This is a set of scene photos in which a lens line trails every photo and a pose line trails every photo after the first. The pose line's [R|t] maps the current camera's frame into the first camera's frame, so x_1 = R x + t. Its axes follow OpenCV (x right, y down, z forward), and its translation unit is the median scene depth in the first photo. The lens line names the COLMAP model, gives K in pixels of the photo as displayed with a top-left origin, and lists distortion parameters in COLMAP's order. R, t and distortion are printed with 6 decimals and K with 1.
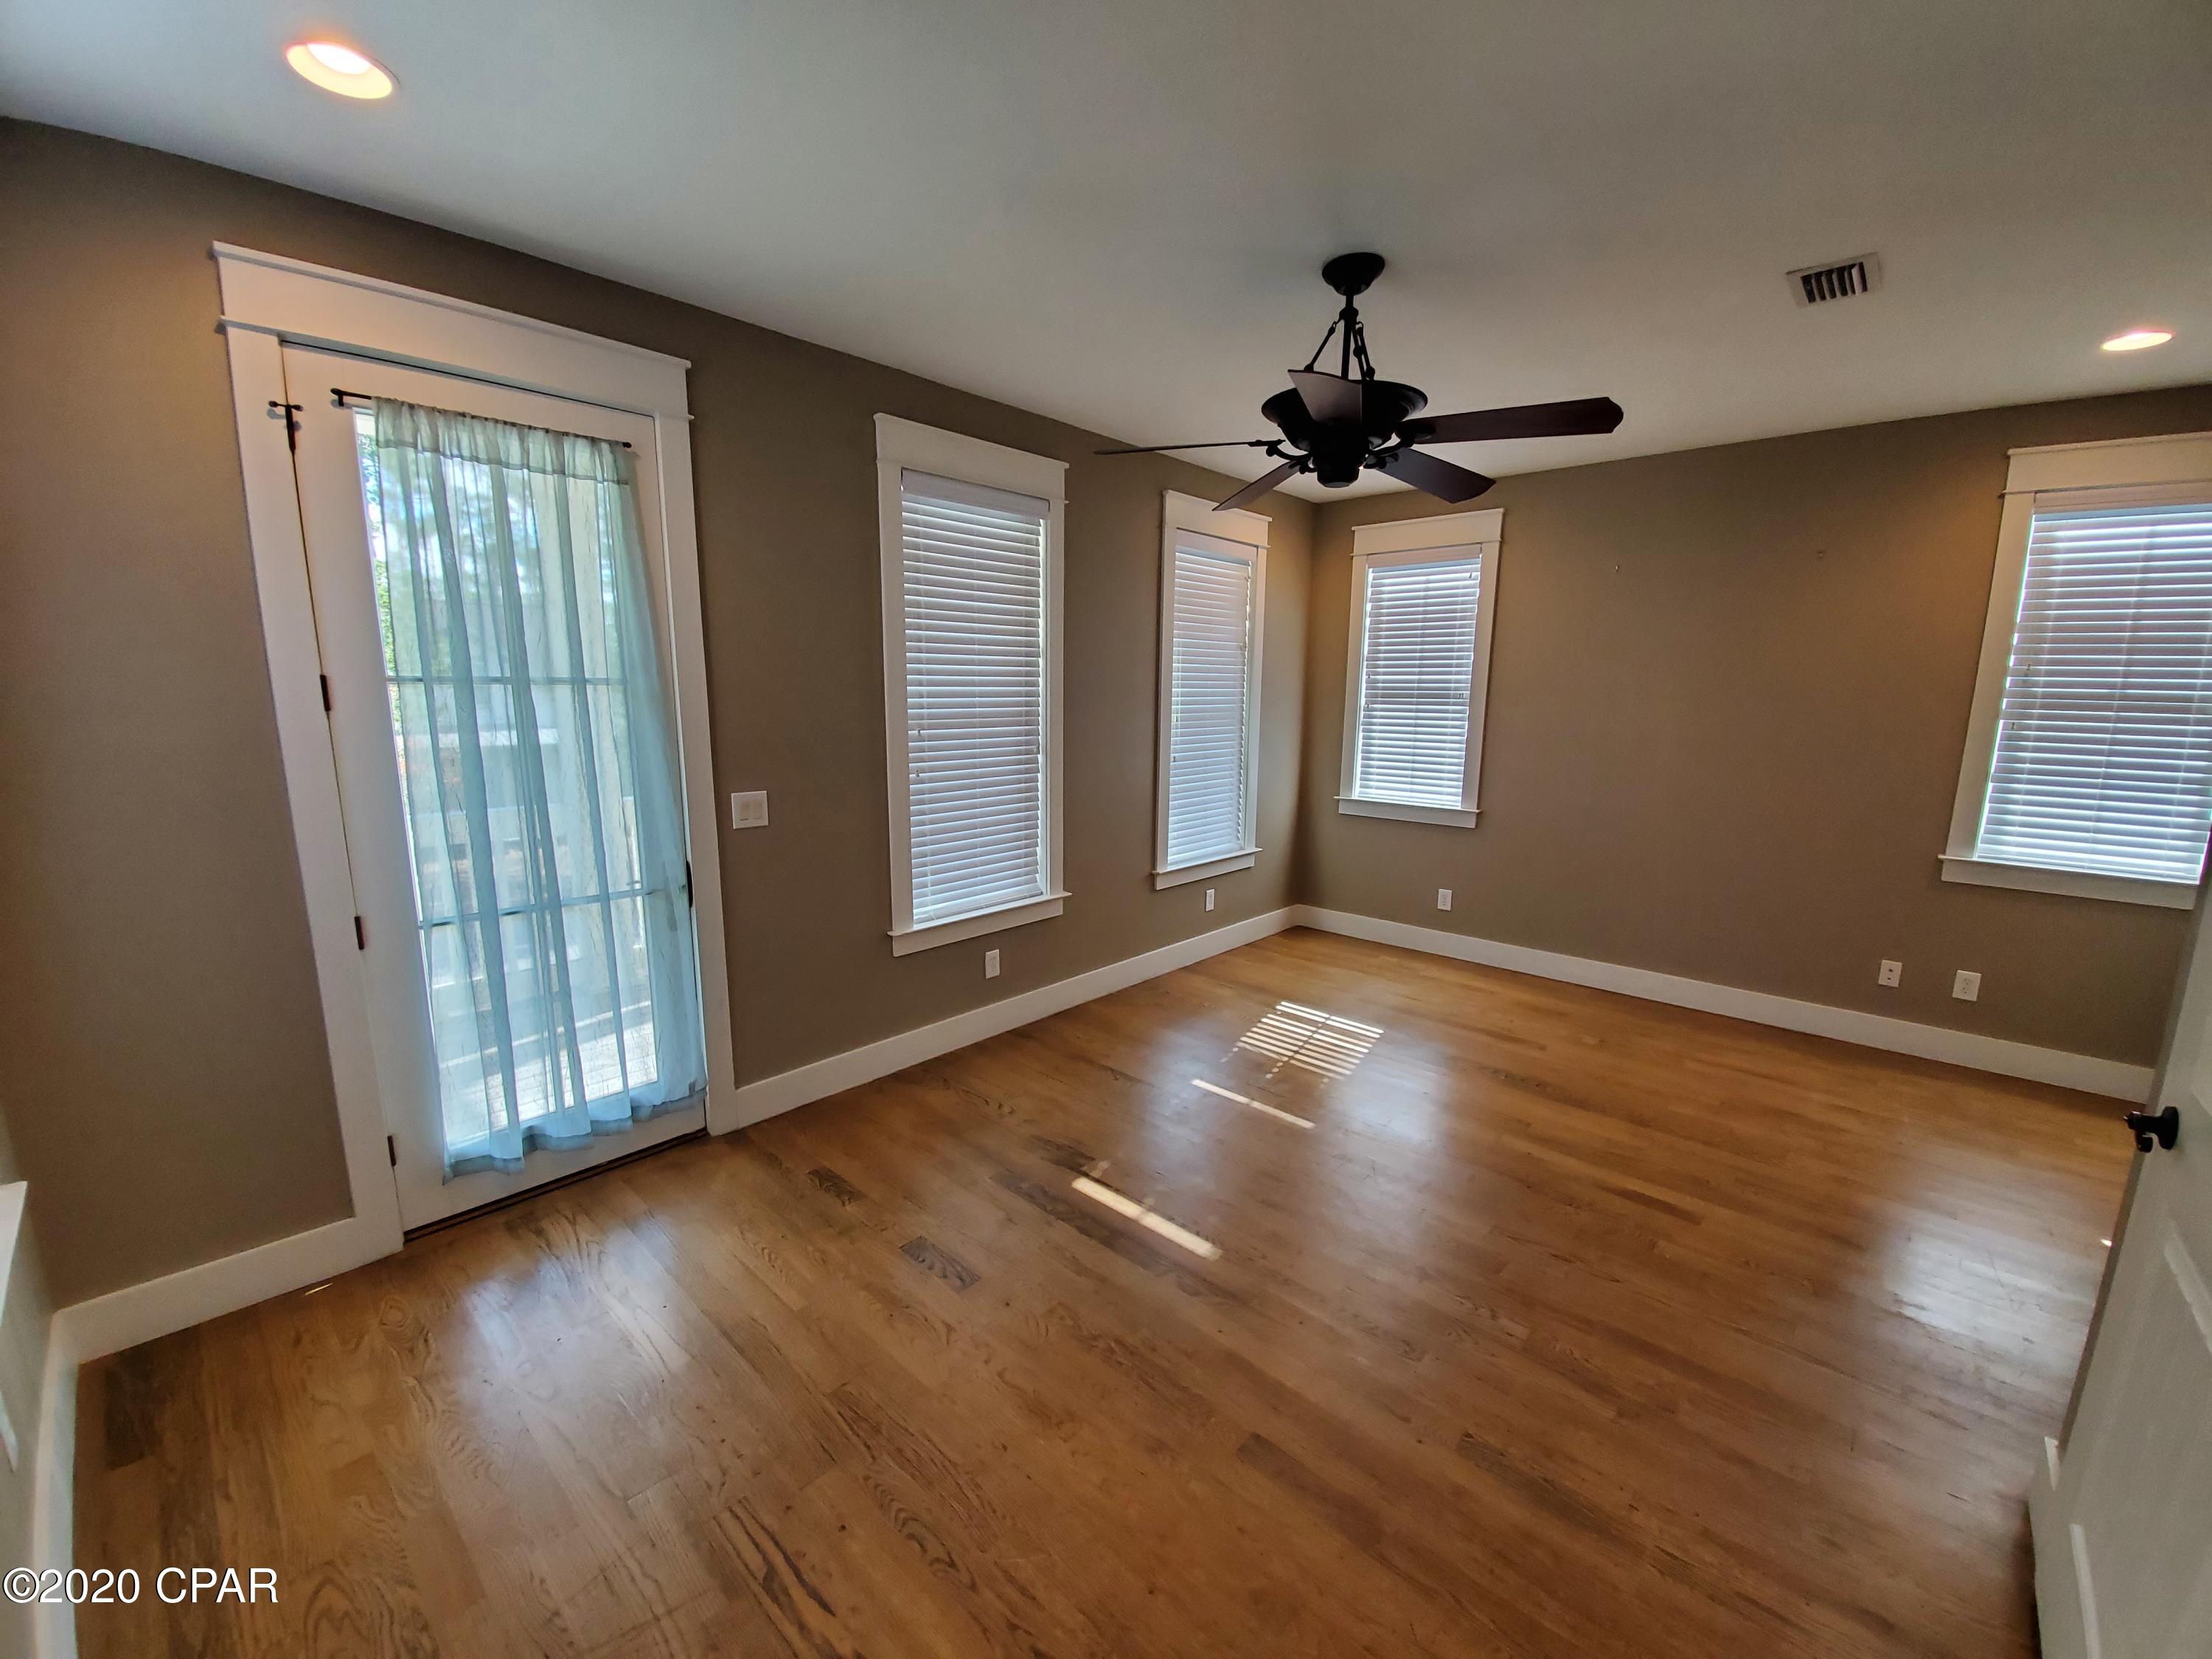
lens RADIAL K [[870.3, 0, 1102.2], [0, 870.3, 850.1], [0, 0, 1]] dist [0.015898, -0.019431]
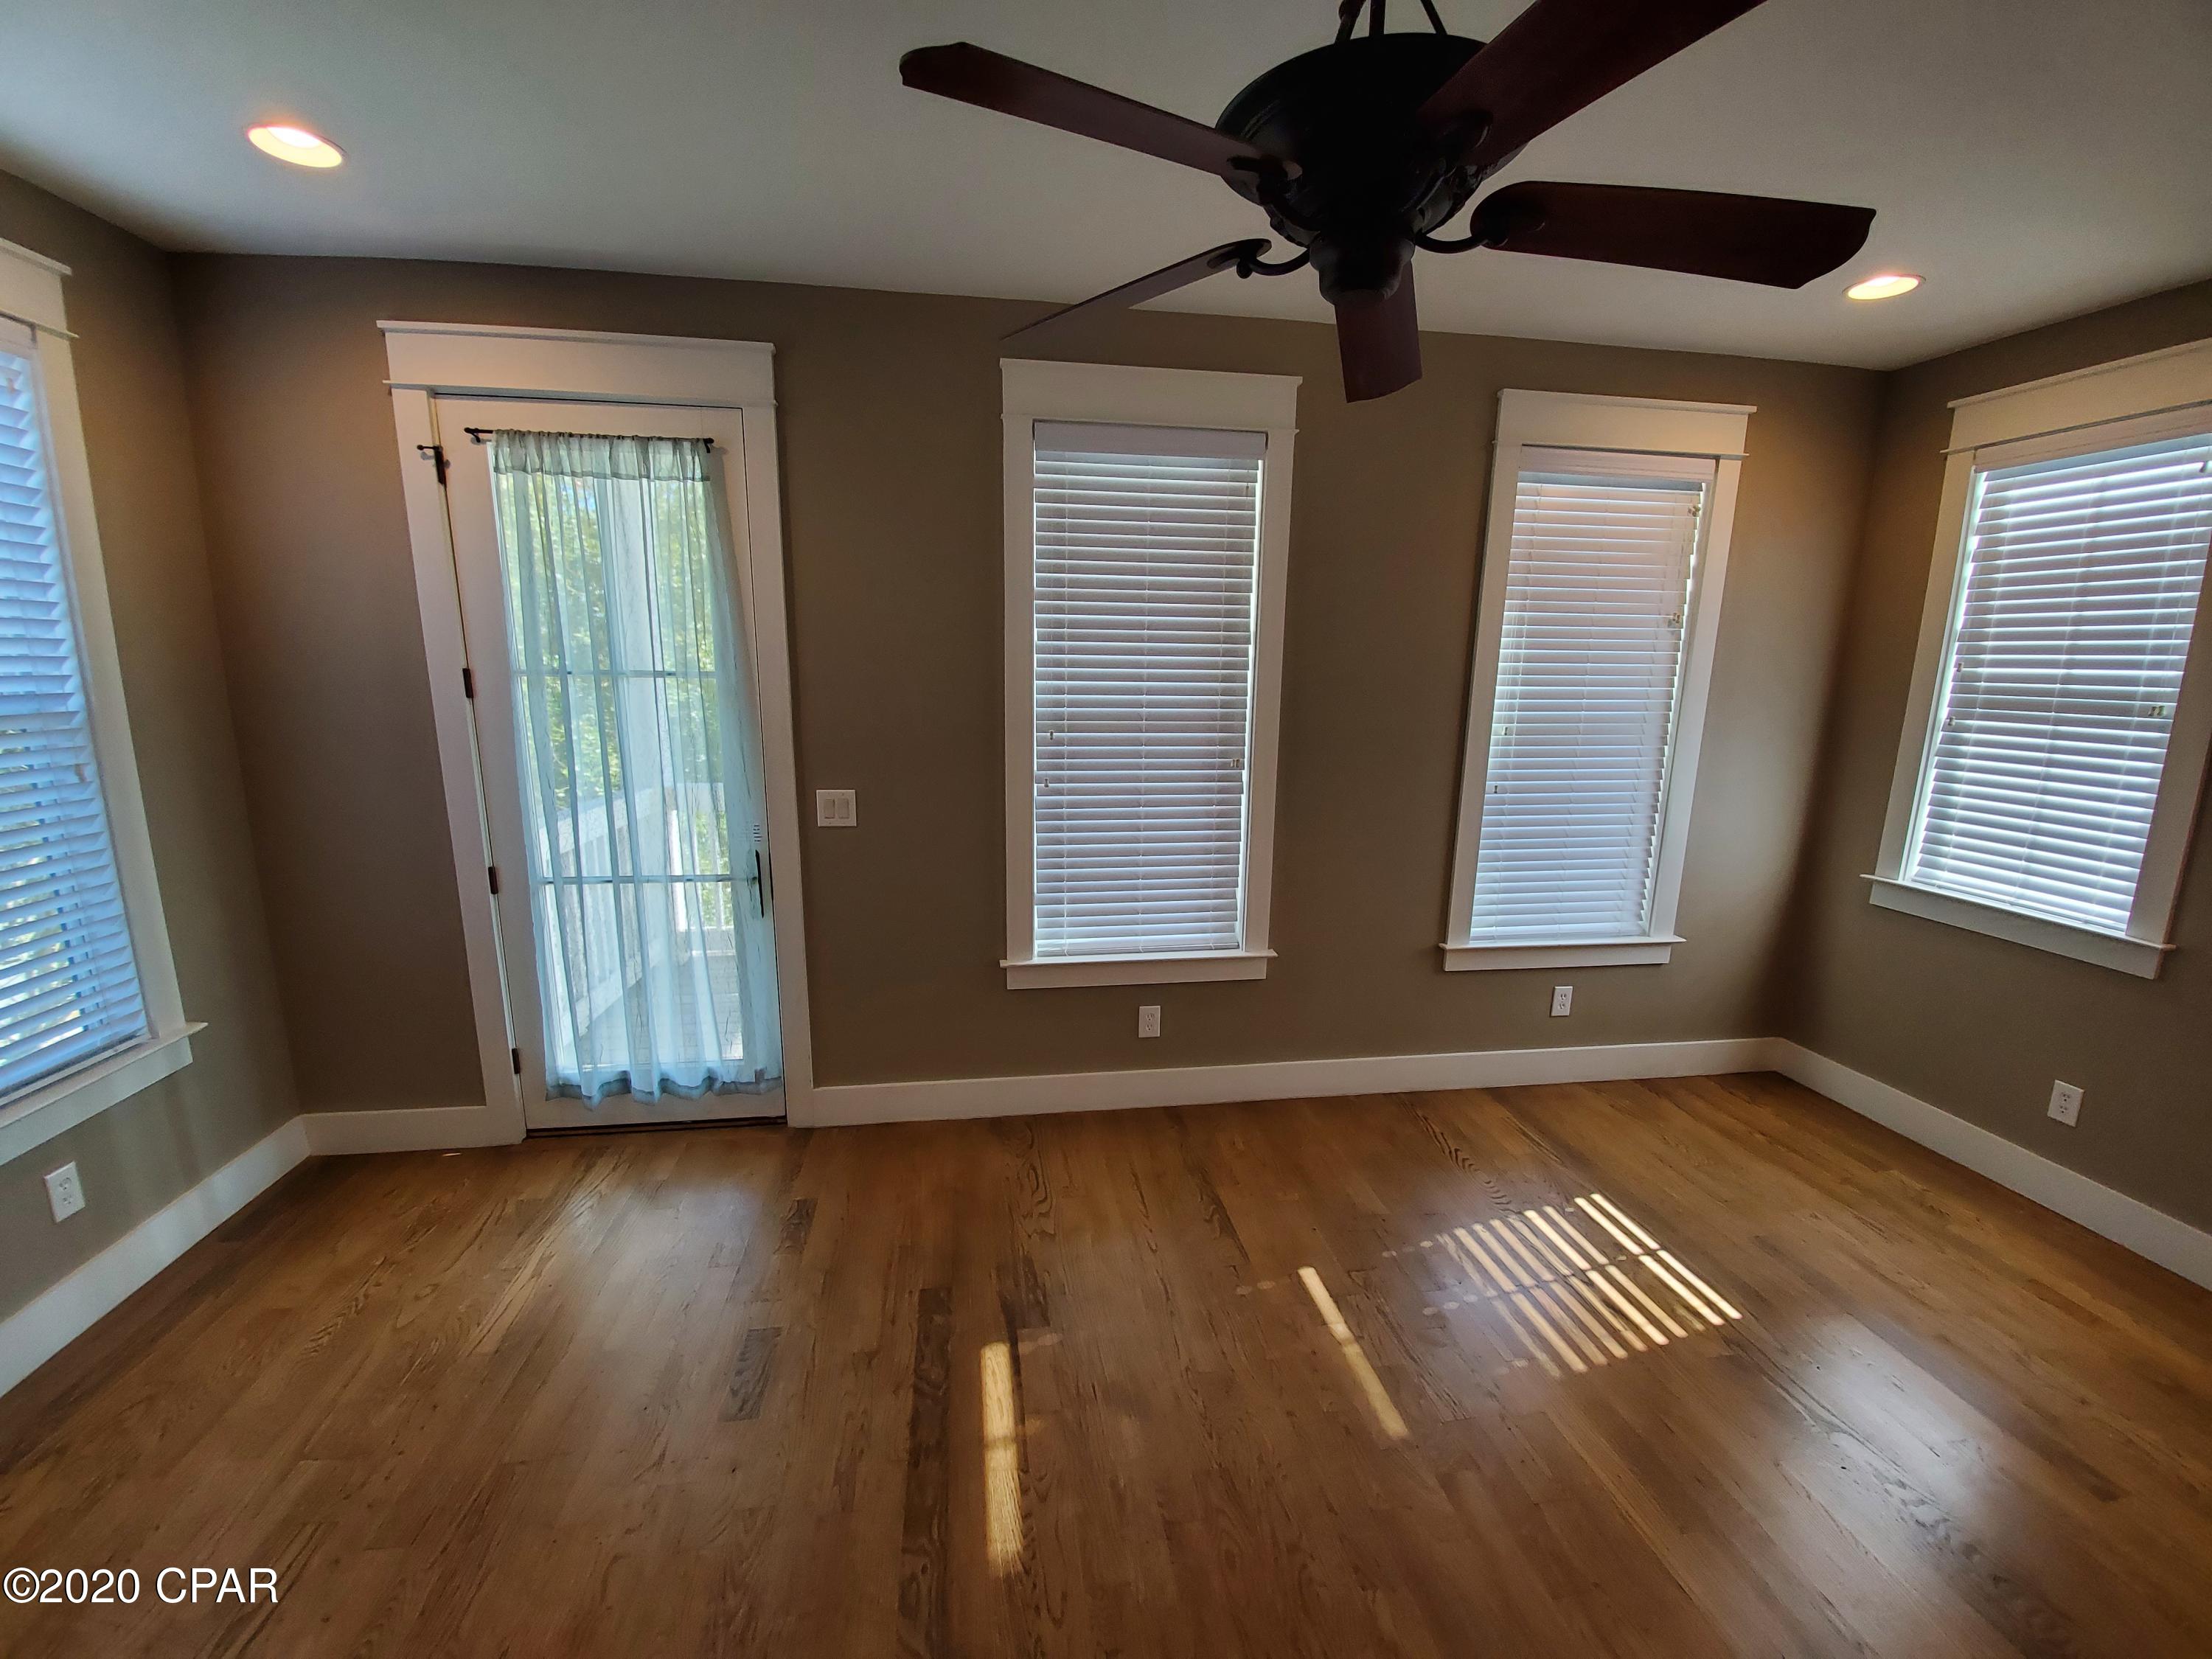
lens RADIAL K [[870.3, 0, 1102.2], [0, 870.3, 850.1], [0, 0, 1]] dist [0.015898, -0.019431]
pose [[0.778800, 0.125115, -0.614668, 0.324422], [-0.120996, 0.991467, 0.048507, -0.063618], [0.615492, 0.036595, 0.787293, 0.327234]]
